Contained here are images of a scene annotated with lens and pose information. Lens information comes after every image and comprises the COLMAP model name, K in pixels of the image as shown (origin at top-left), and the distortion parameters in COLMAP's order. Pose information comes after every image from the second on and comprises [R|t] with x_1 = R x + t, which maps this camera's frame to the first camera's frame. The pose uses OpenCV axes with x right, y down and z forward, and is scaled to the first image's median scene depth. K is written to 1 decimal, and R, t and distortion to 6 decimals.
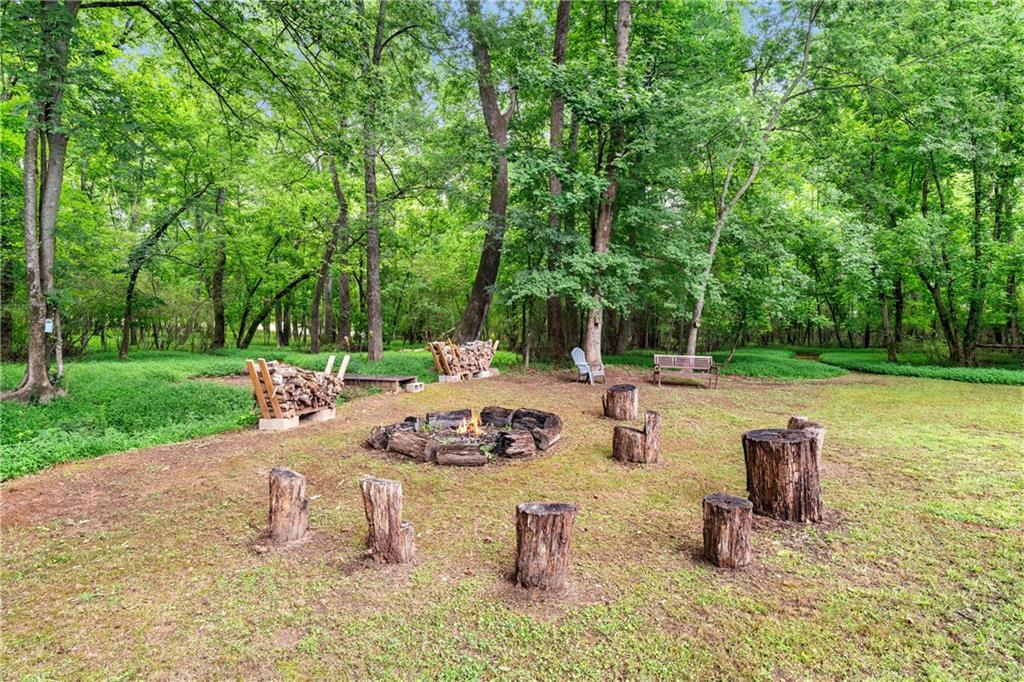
lens RADIAL K [[568.5, 0, 512.0], [0, 568.5, 341.0], [0, 0, 1]] dist [-0.000229, -0.000083]
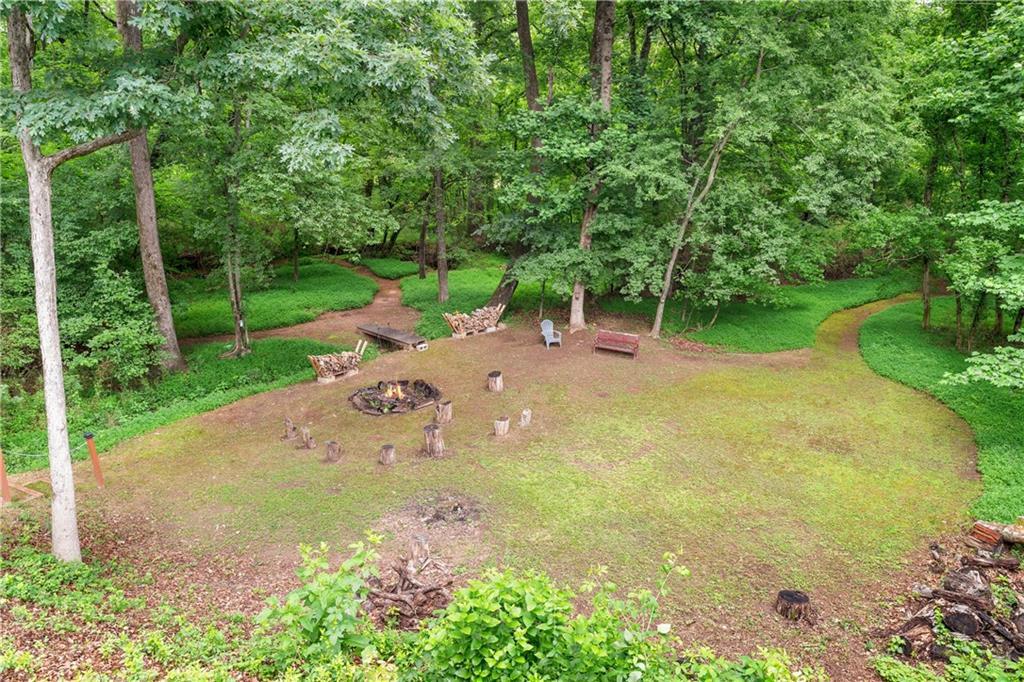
lens RADIAL K [[707.8, 0, 512.0], [0, 707.8, 341.0], [0, 0, 1]] dist [0.000129, -0.000023]
pose [[0.934079, 0.099938, -0.342795, 1.043465], [-0.013907, 0.969487, 0.244749, -0.595707], [0.356795, -0.223847, 0.906967, -1.063775]]
